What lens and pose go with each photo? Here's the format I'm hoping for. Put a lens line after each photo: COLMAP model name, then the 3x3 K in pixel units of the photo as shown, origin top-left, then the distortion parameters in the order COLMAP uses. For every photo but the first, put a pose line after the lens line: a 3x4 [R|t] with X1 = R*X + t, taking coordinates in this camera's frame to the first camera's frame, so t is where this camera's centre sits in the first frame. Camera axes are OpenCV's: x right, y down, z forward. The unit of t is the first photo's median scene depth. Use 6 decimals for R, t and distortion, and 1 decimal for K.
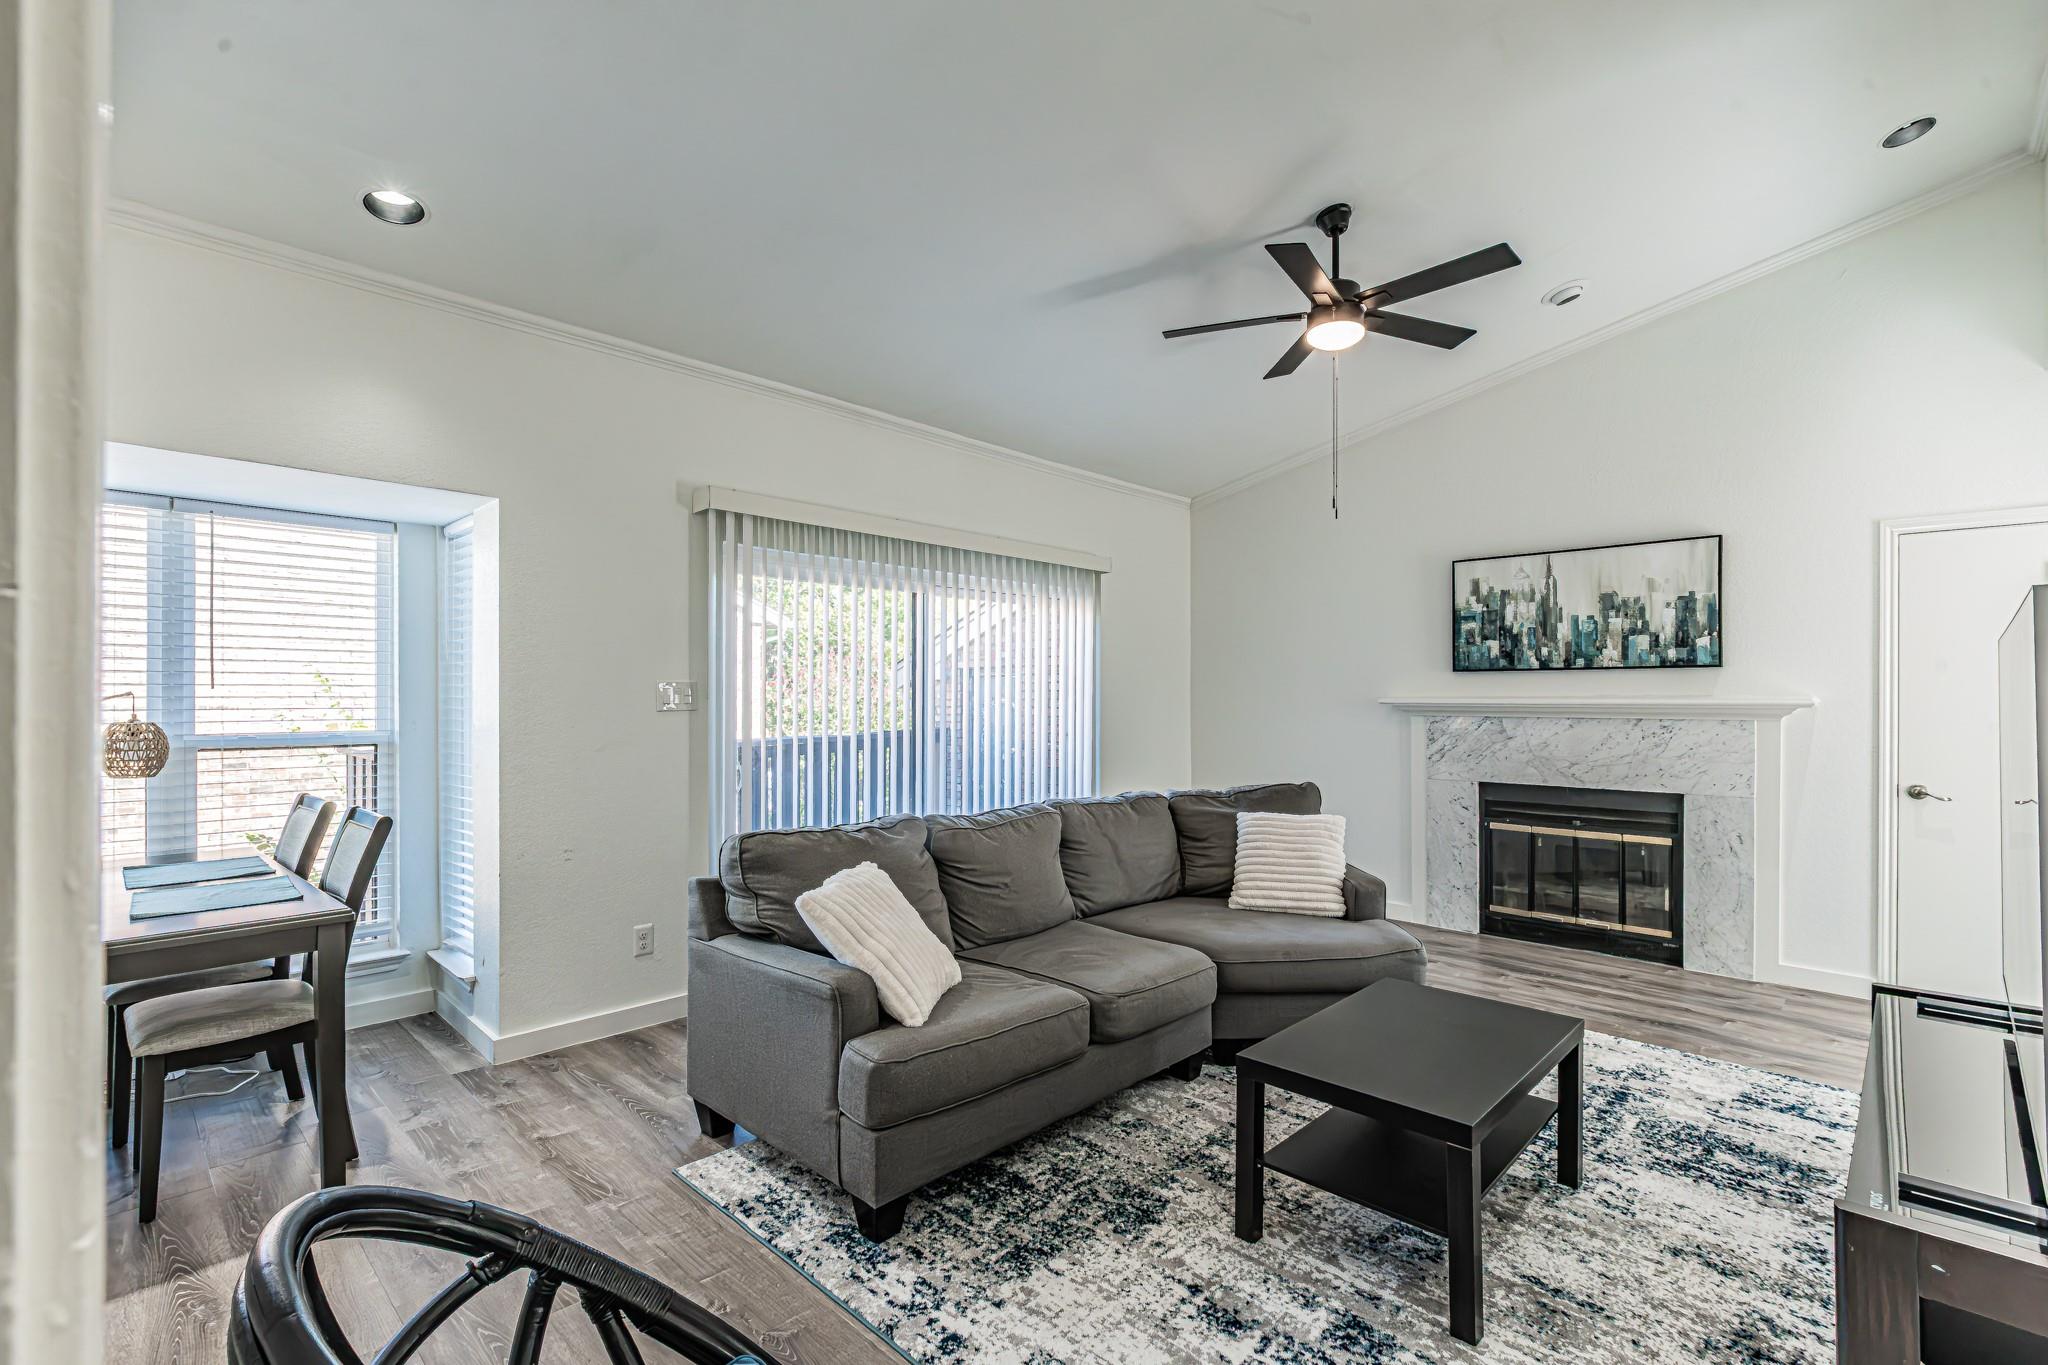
lens RADIAL K [[940.4, 0, 1001.4], [0, 940.4, 698.9], [0, 0, 1]] dist [0.000754, -0.000646]
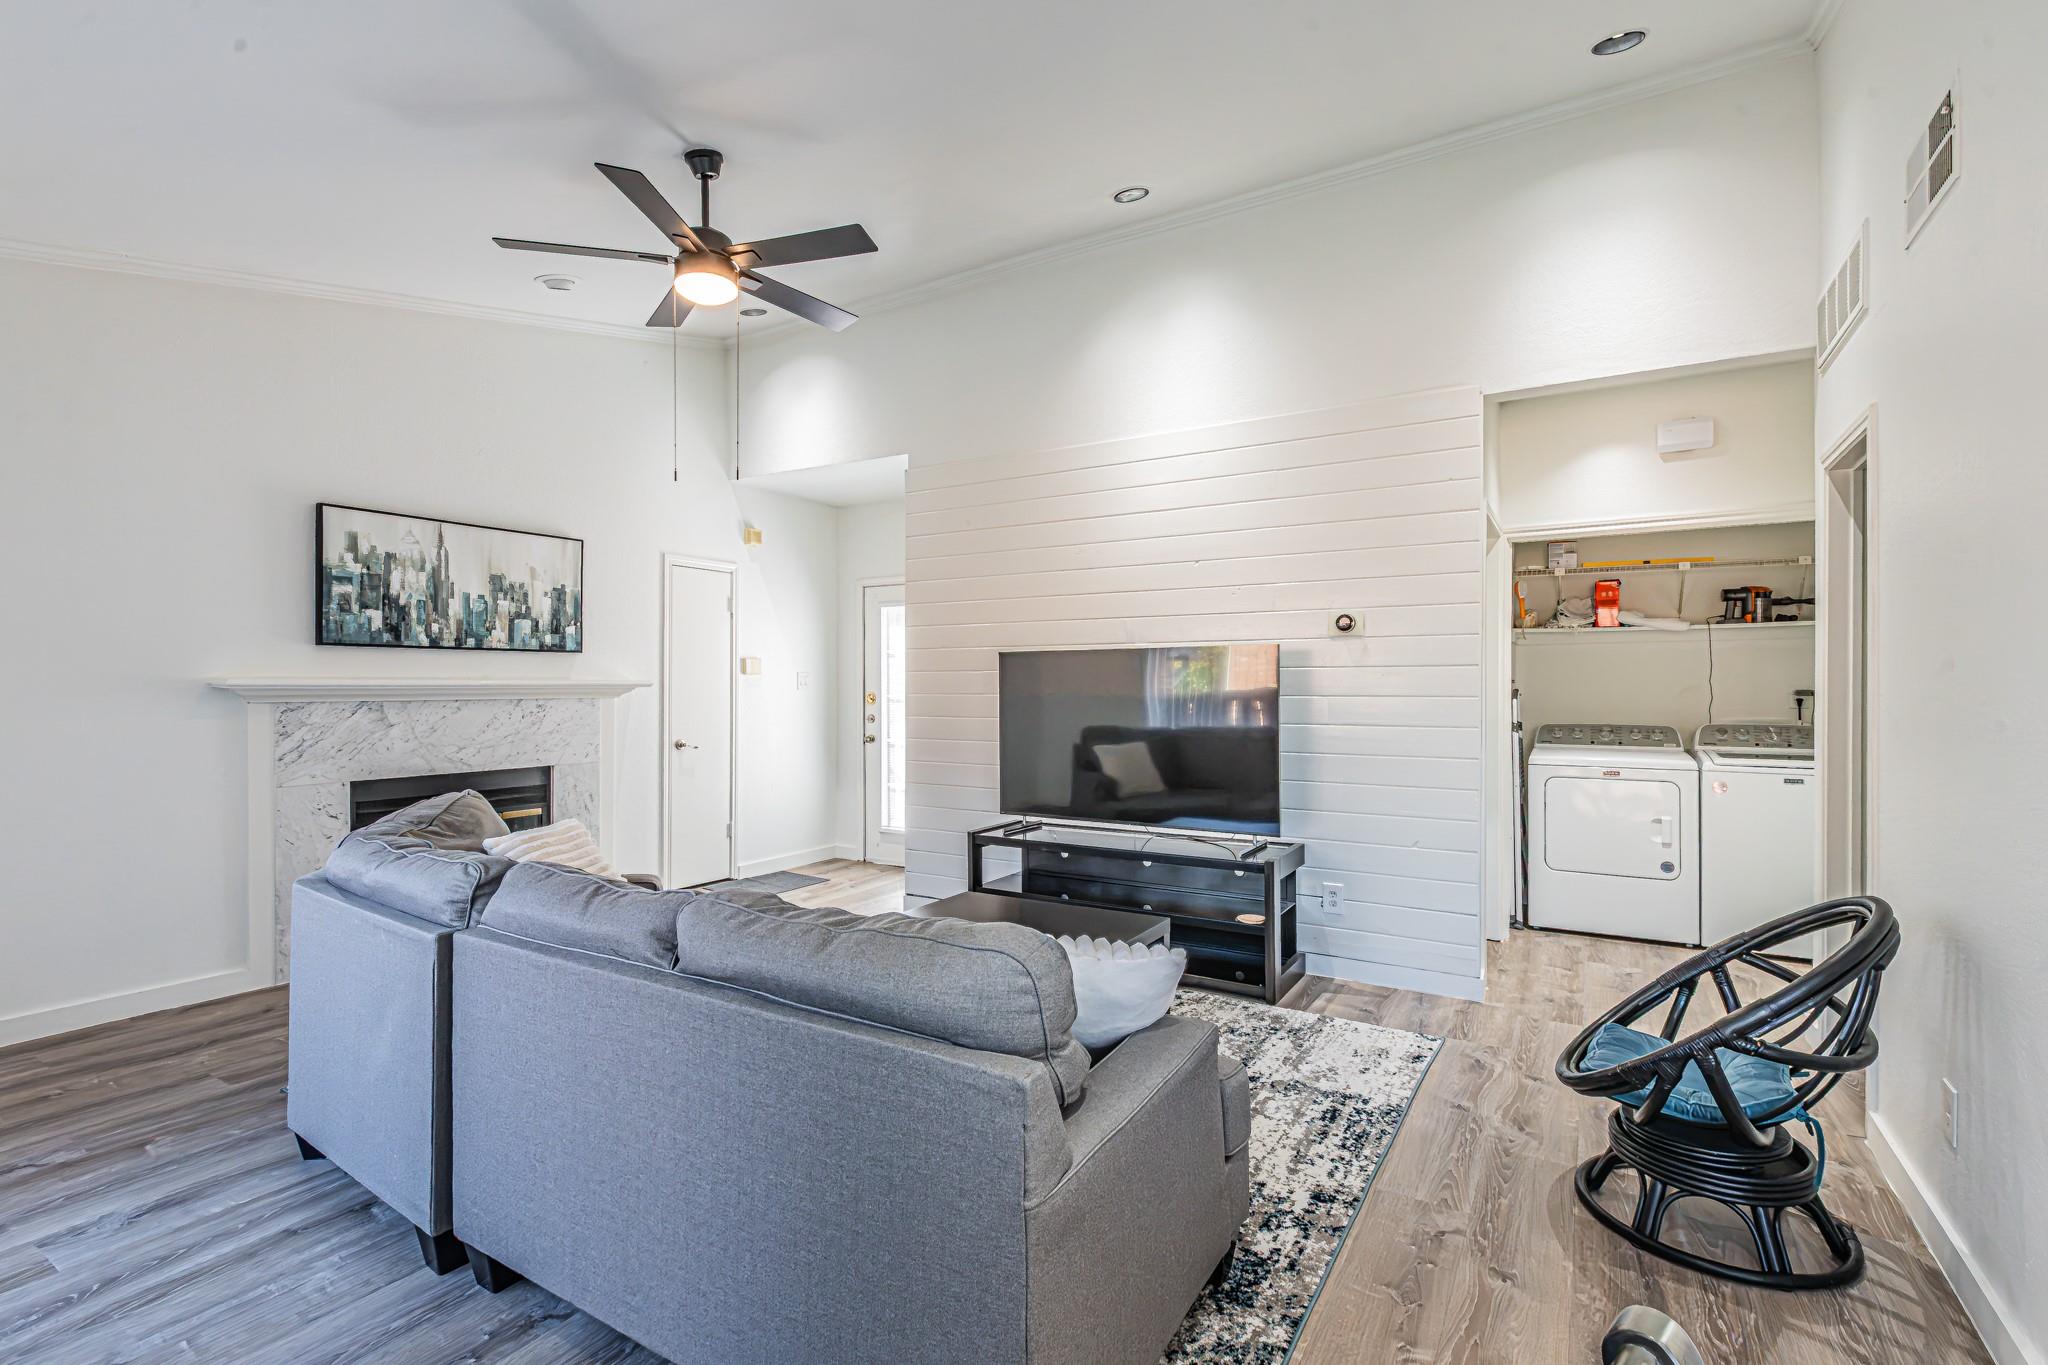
lens RADIAL K [[921.1, 0, 1061.5], [0, 921.1, 685.2], [0, 0, 1]] dist [0.001978, -0.000453]
pose [[-0.256542, -0.002404, 0.966530, -0.463332], [0.001385, 0.999995, 0.002855, 0.003475], [-0.966532, 0.002071, -0.256537, 0.670919]]
